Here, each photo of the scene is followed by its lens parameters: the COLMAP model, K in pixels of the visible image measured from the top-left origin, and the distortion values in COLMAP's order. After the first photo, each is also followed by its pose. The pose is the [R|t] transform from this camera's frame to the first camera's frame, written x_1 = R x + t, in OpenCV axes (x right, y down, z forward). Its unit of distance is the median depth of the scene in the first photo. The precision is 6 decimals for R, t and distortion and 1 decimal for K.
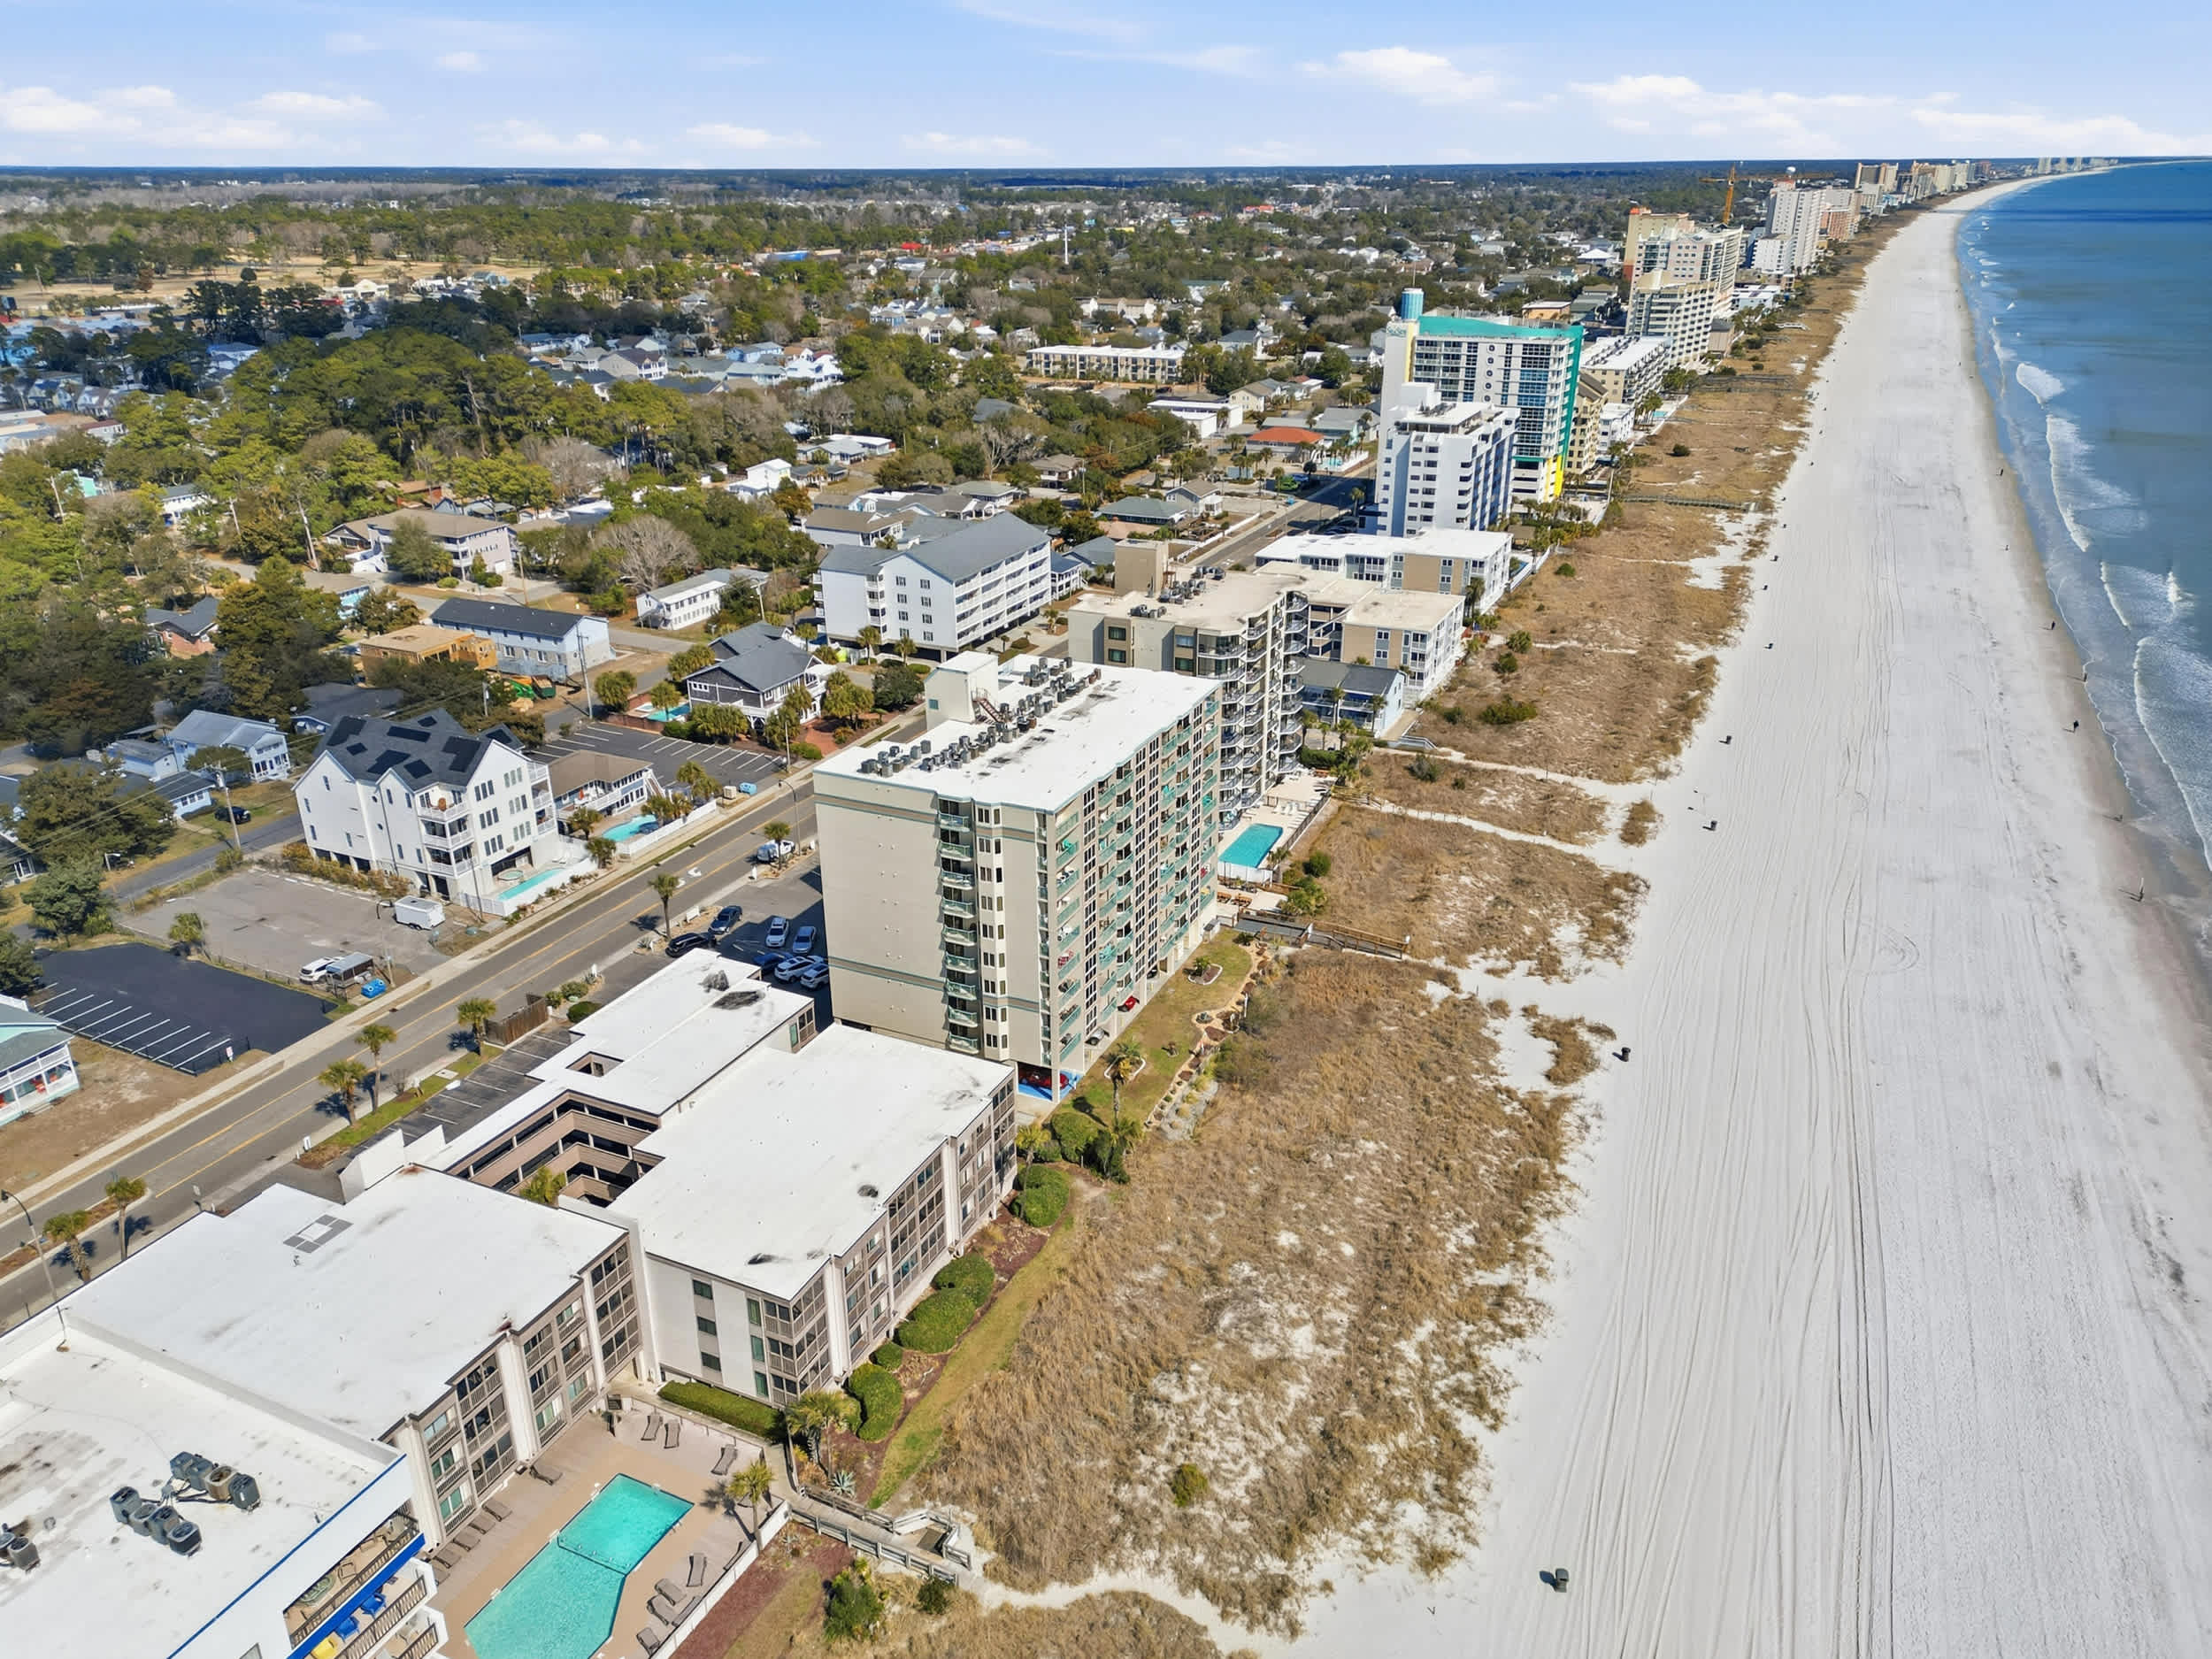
lens RADIAL K [[1548.6, 0, 1111.0], [0, 1548.6, 829.5], [0, 0, 1]] dist [0.102318, -0.117437]
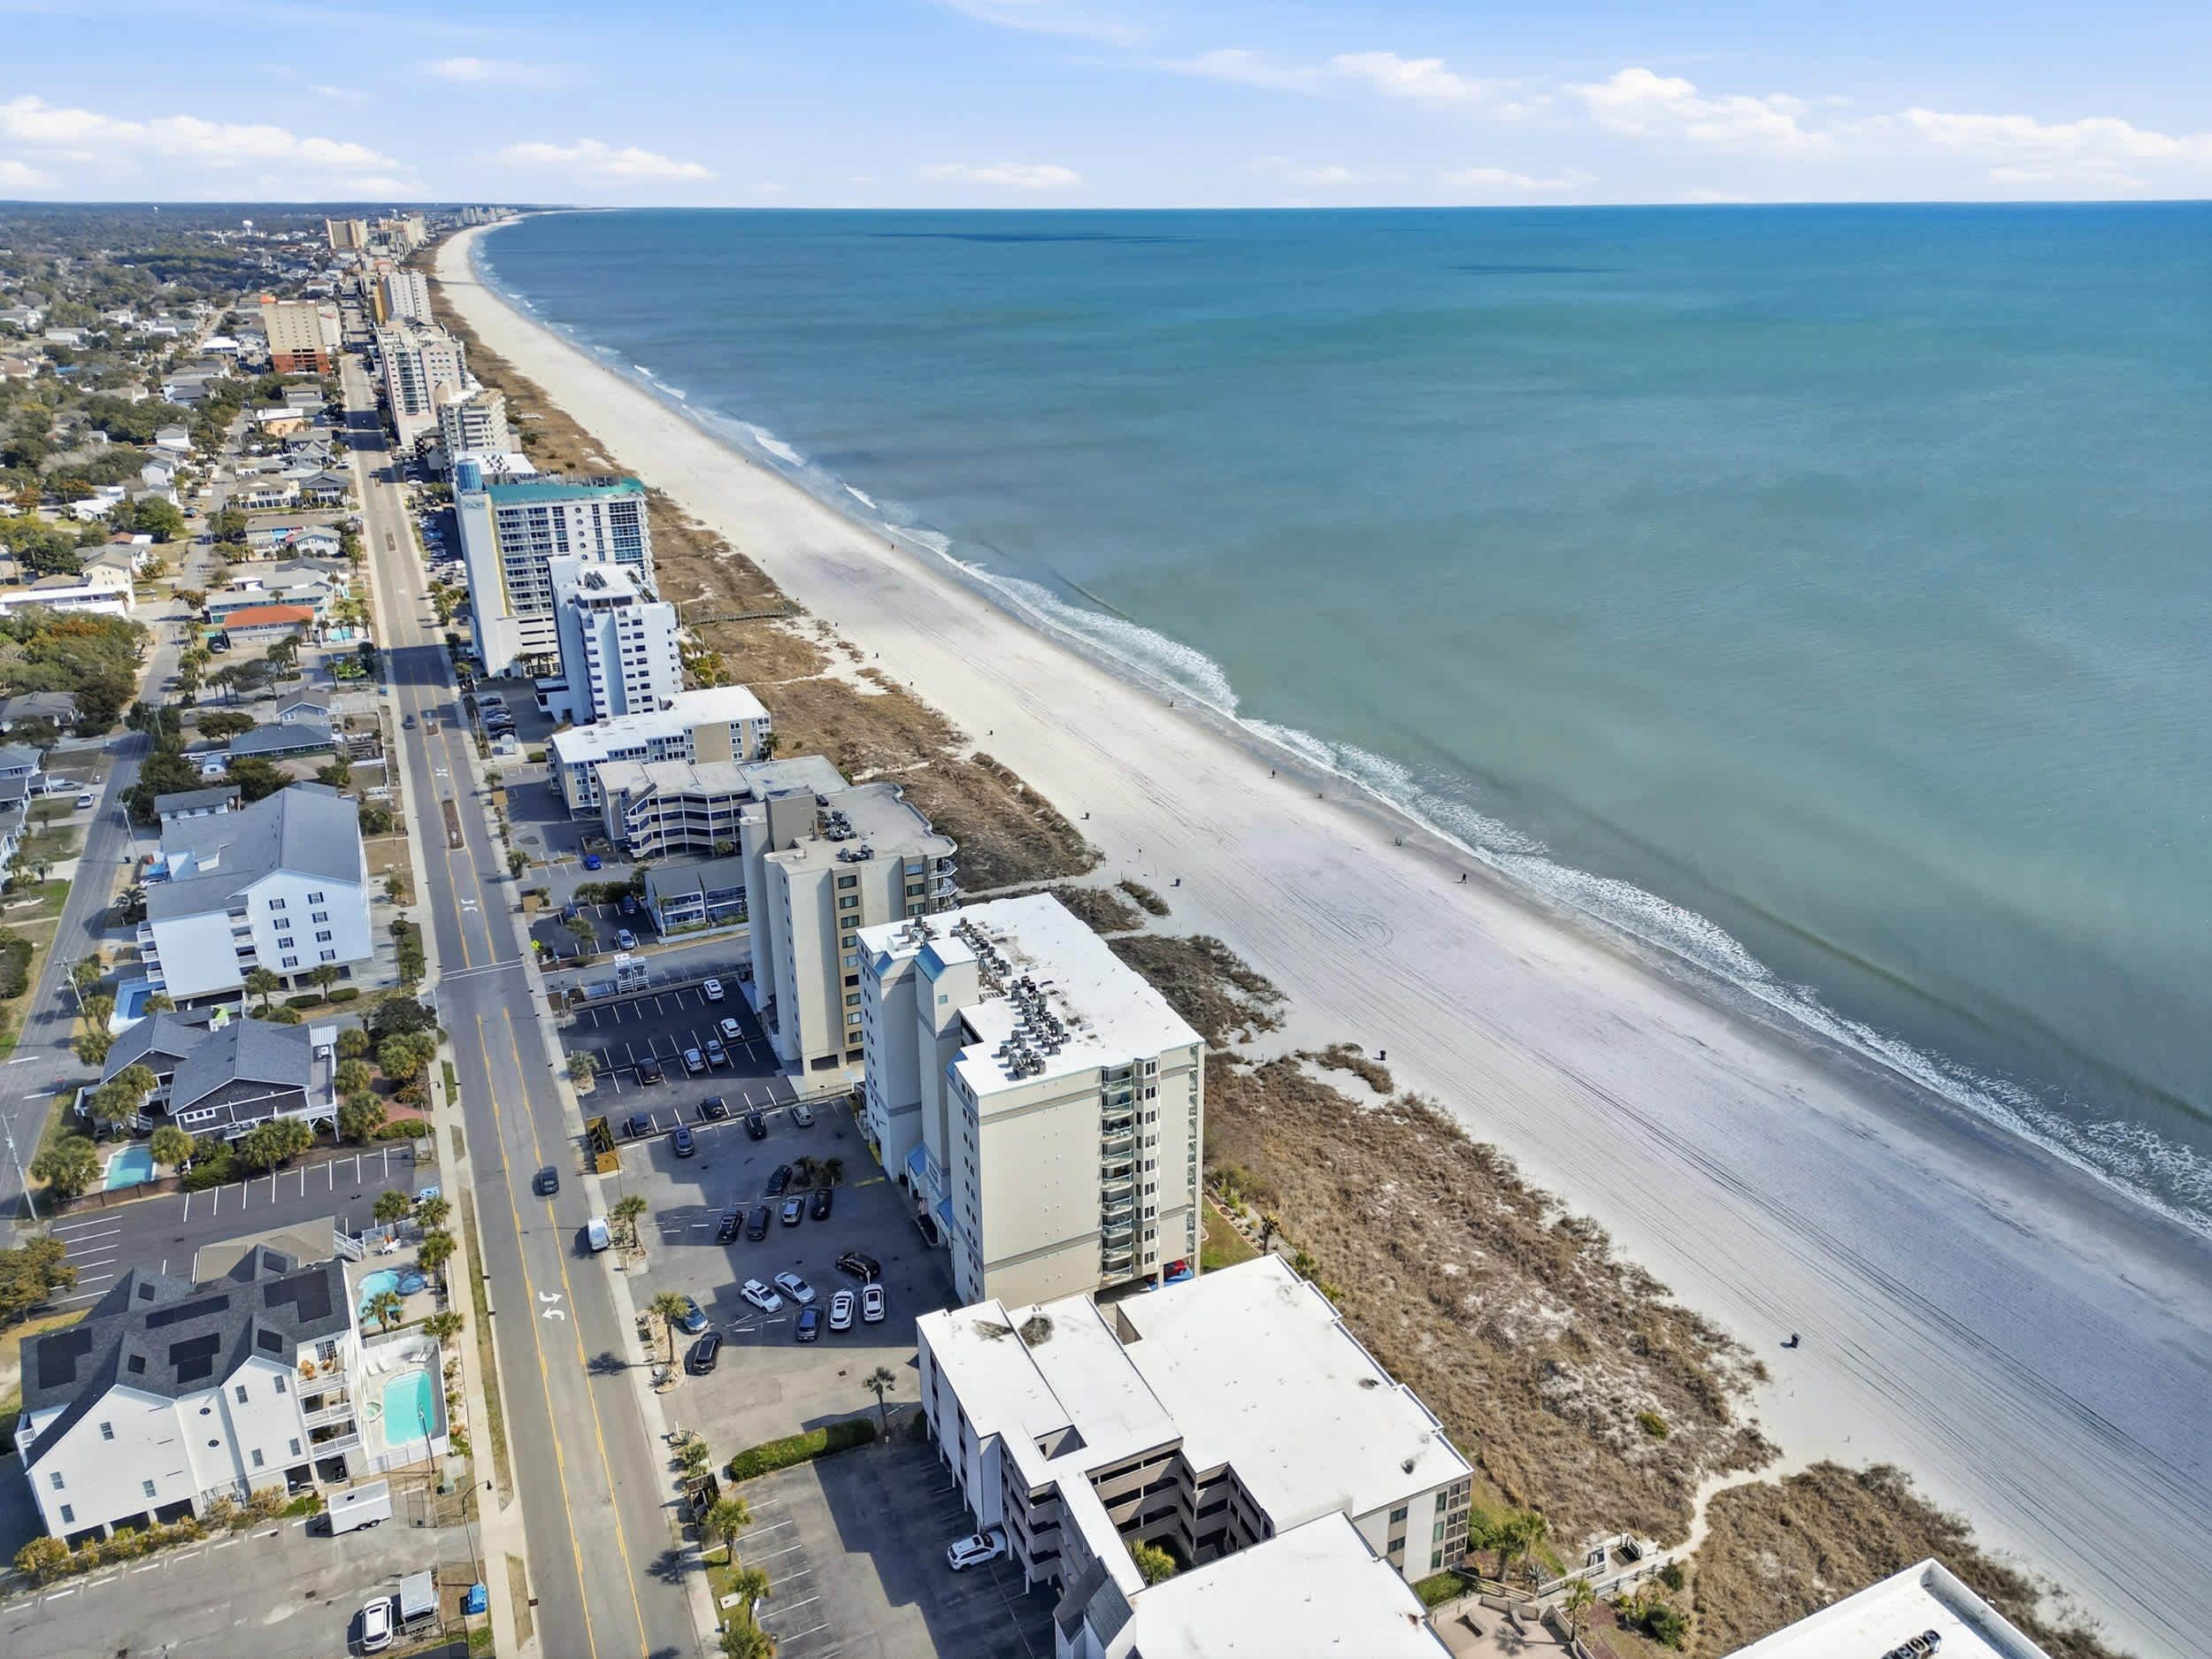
lens RADIAL K [[1537.3, 0, 1113.8], [0, 1537.3, 828.1], [0, 0, 1]] dist [0.090848, -0.077700]
pose [[0.640031, -0.281883, 0.714774, -0.747130], [0.298135, 0.948497, 0.107096, -0.265958], [-0.708149, 0.144555, 0.691107, 0.178458]]
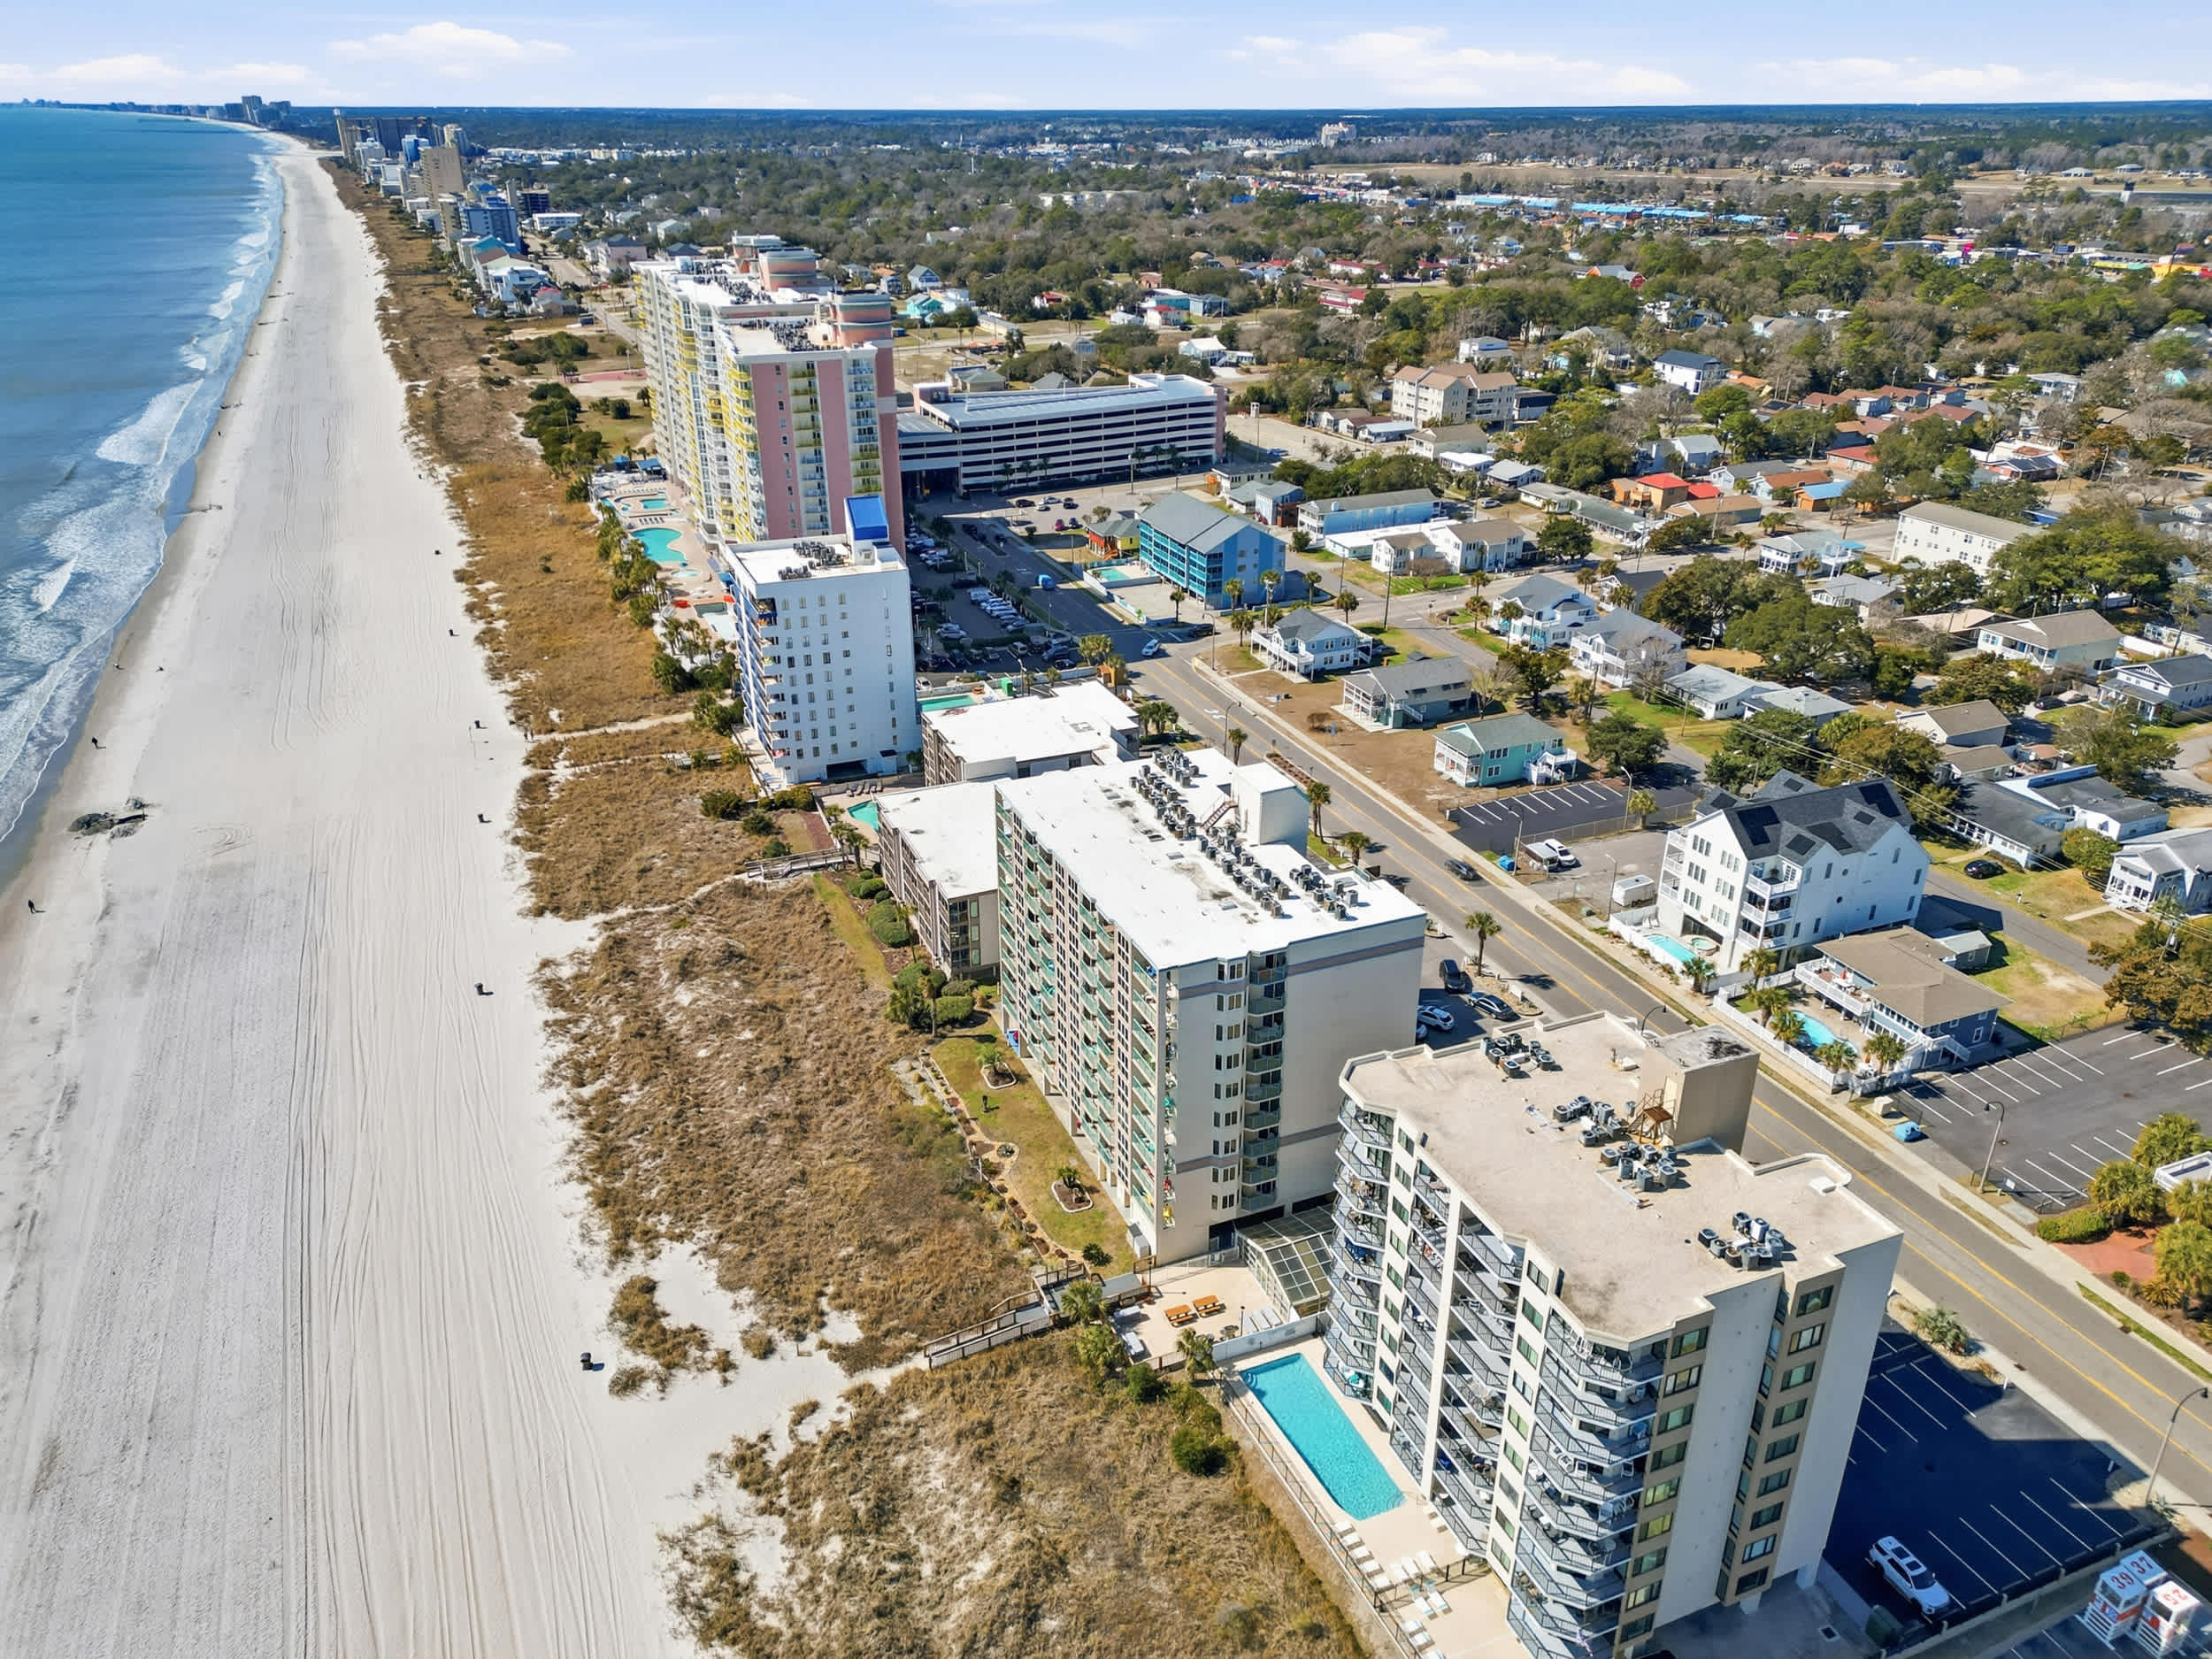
lens RADIAL K [[1548.6, 0, 1111.0], [0, 1548.6, 829.5], [0, 0, 1]] dist [0.102318, -0.117437]
pose [[-0.675423, 0.314584, -0.666963, 0.590862], [-0.285449, 0.722404, 0.629803, -0.637115], [0.679943, 0.615768, -0.398131, 1.313797]]
